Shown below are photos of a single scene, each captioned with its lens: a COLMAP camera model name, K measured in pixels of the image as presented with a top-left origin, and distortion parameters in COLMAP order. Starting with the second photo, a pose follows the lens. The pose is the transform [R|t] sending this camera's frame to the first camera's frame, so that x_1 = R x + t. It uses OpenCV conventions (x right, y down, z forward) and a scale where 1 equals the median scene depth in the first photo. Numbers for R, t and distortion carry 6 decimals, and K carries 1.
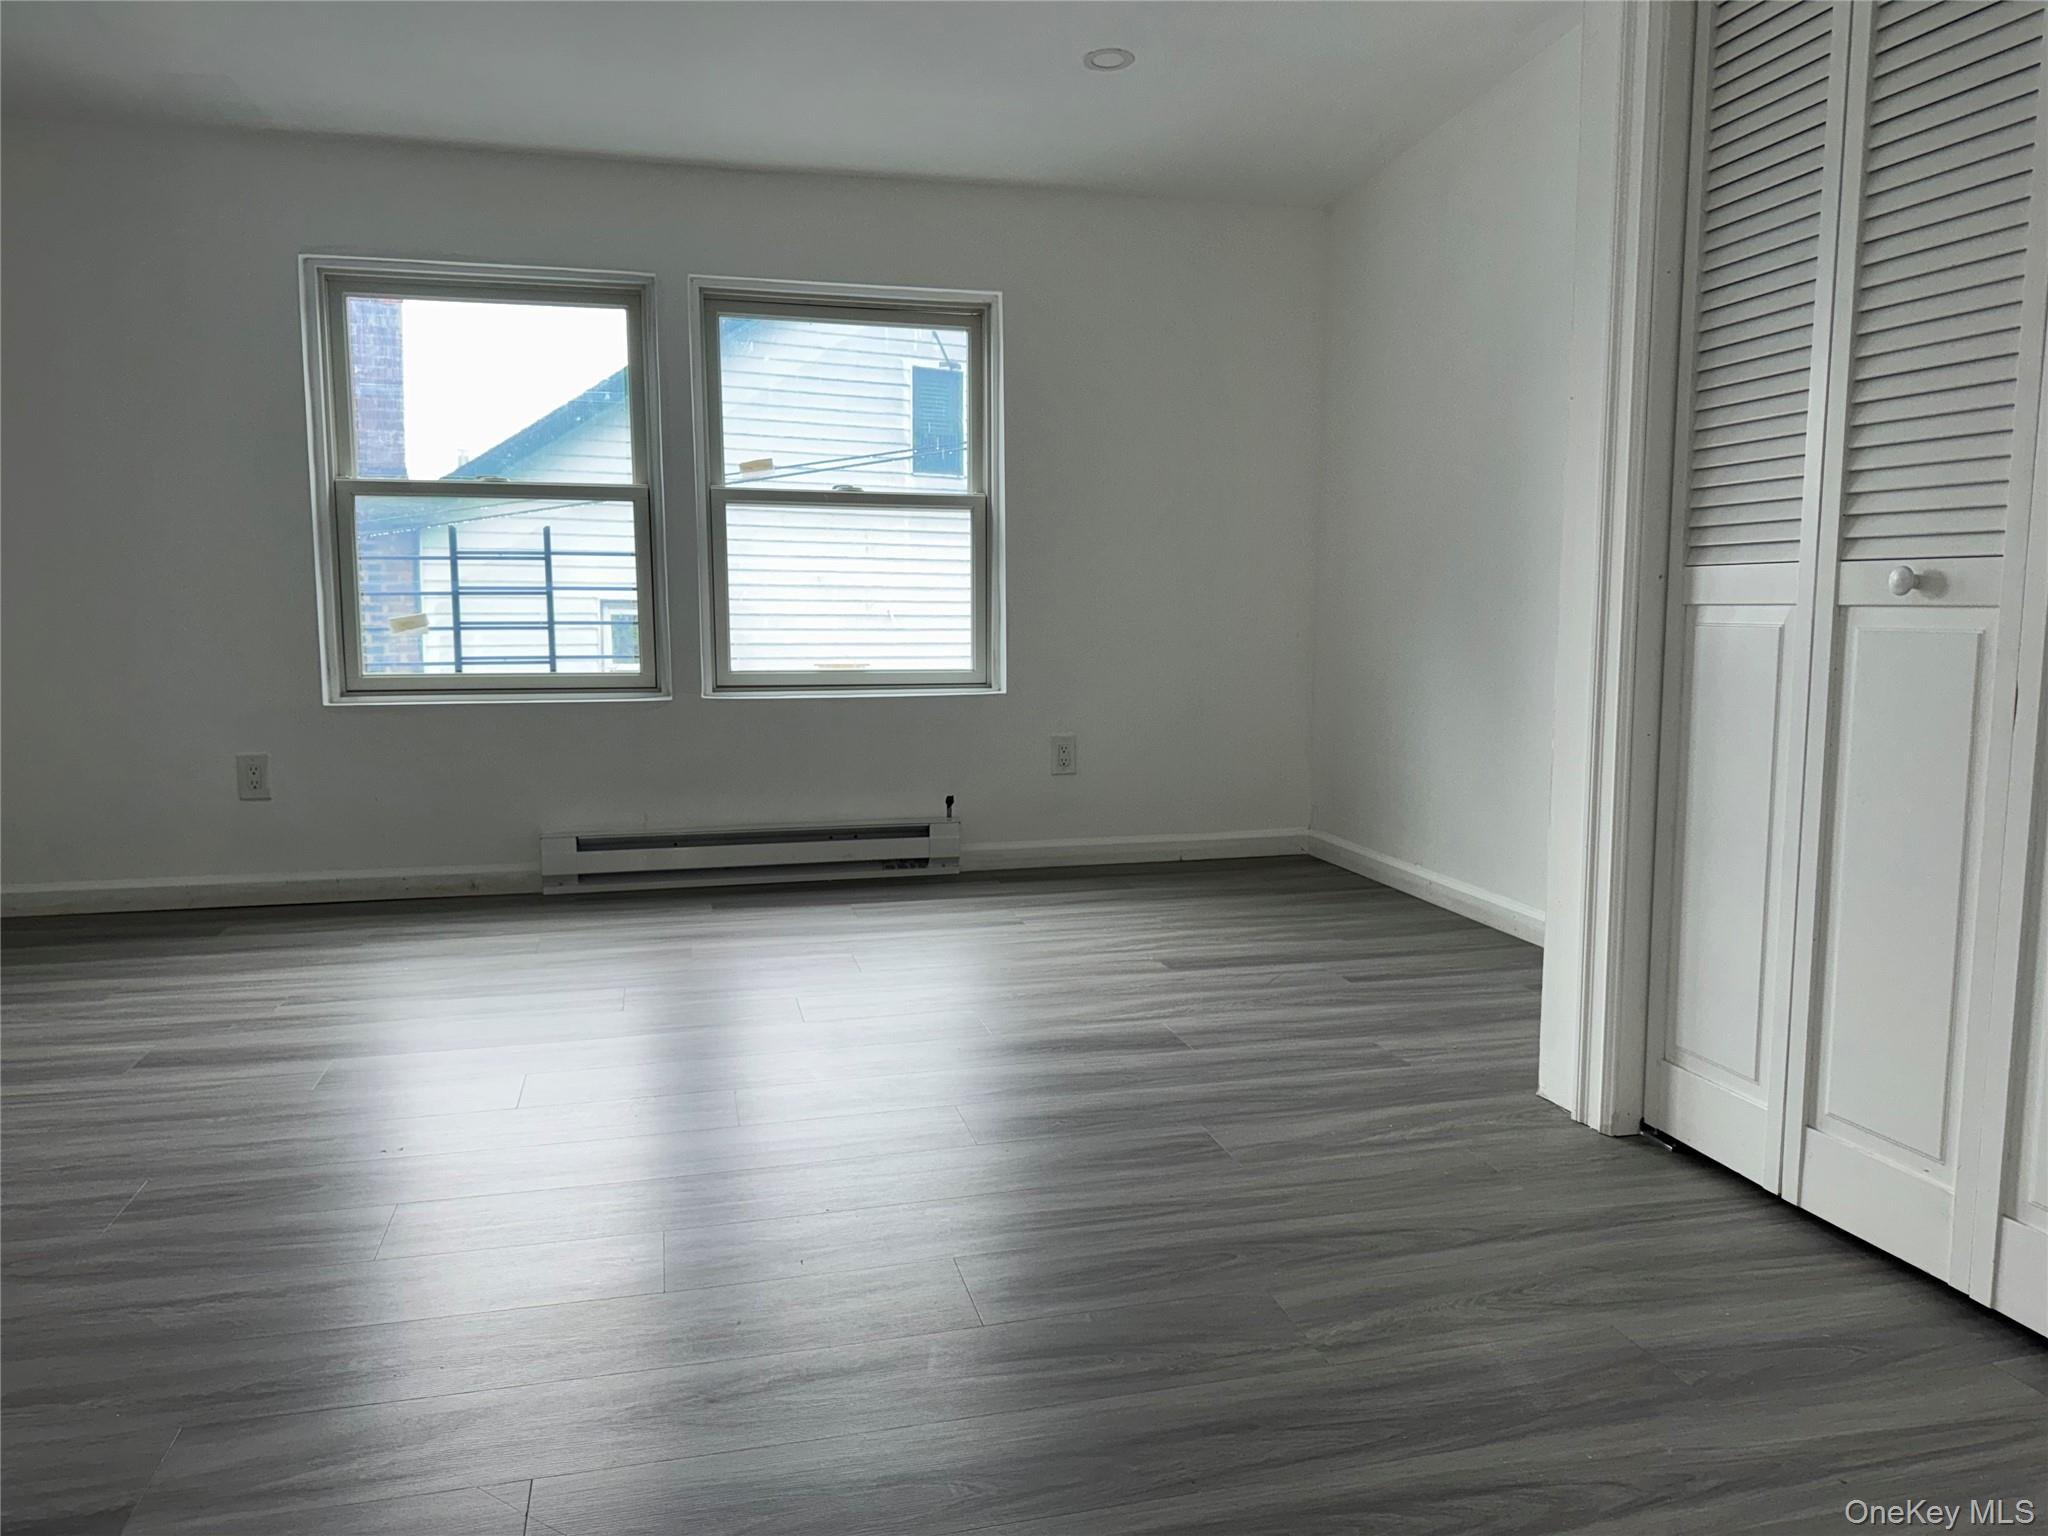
lens RADIAL K [[1432.9, 0, 1016.7], [0, 1432.9, 773.0], [0, 0, 1]] dist [0.017775, -0.007357]
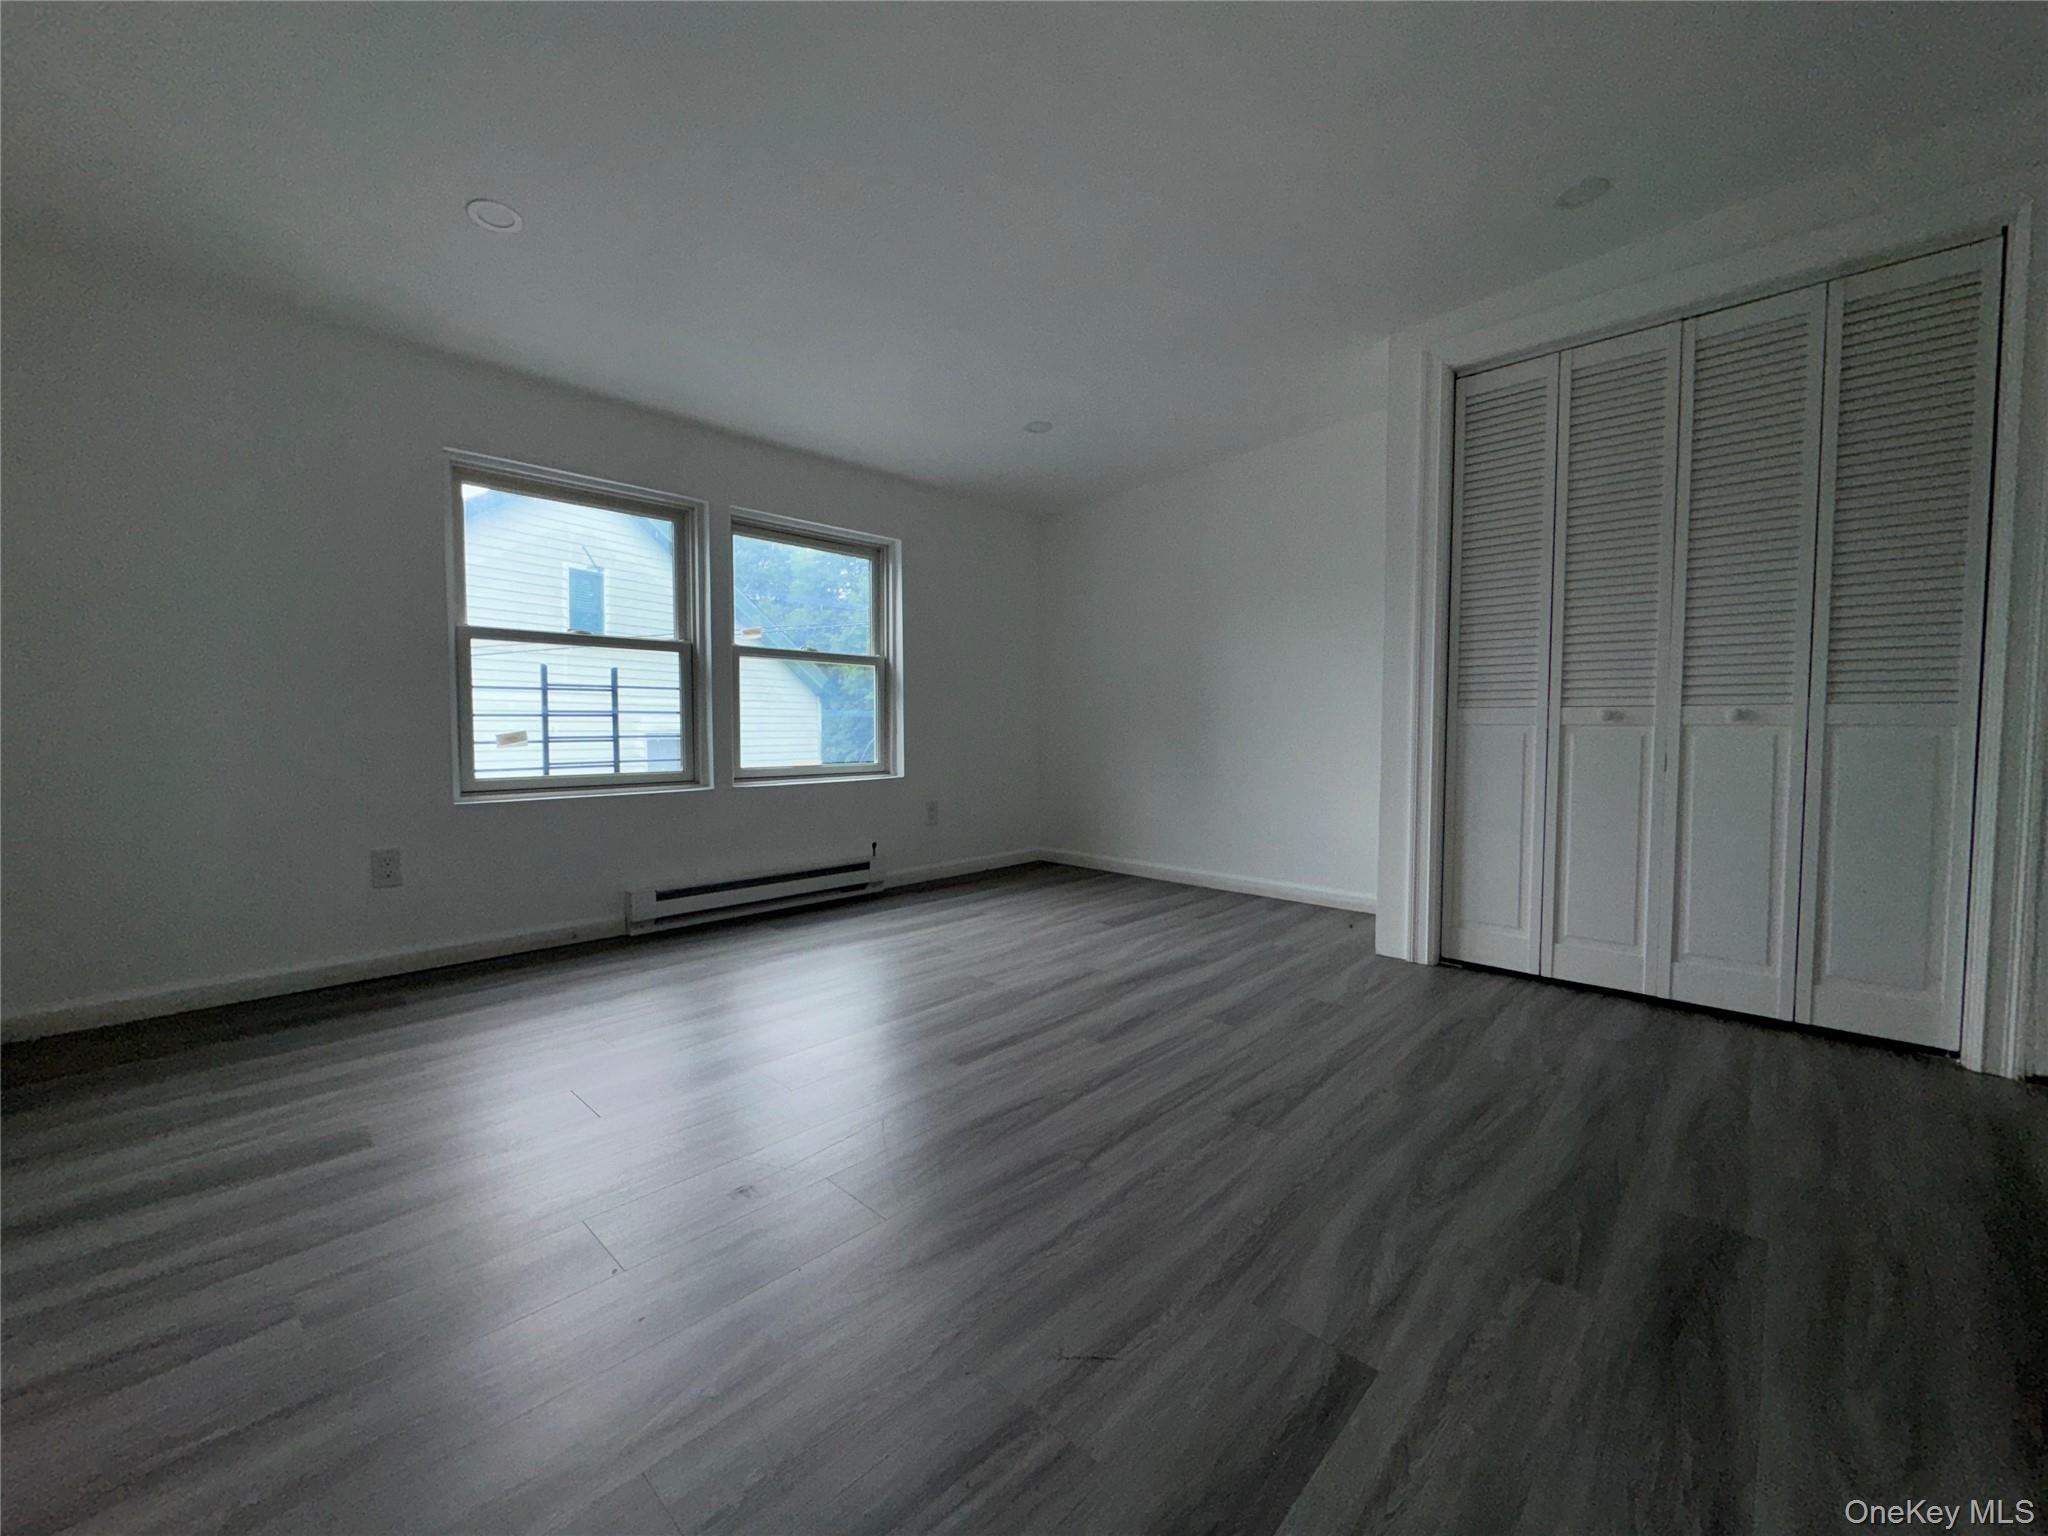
lens RADIAL K [[819.1, 0, 1014.5], [0, 819.1, 761.4], [0, 0, 1]] dist [-0.008569, 0.000266]
pose [[0.845998, -0.022433, 0.532714, -0.420691], [0.060906, 0.996640, -0.054756, -0.015284], [-0.529696, 0.078769, 0.844522, 0.141611]]
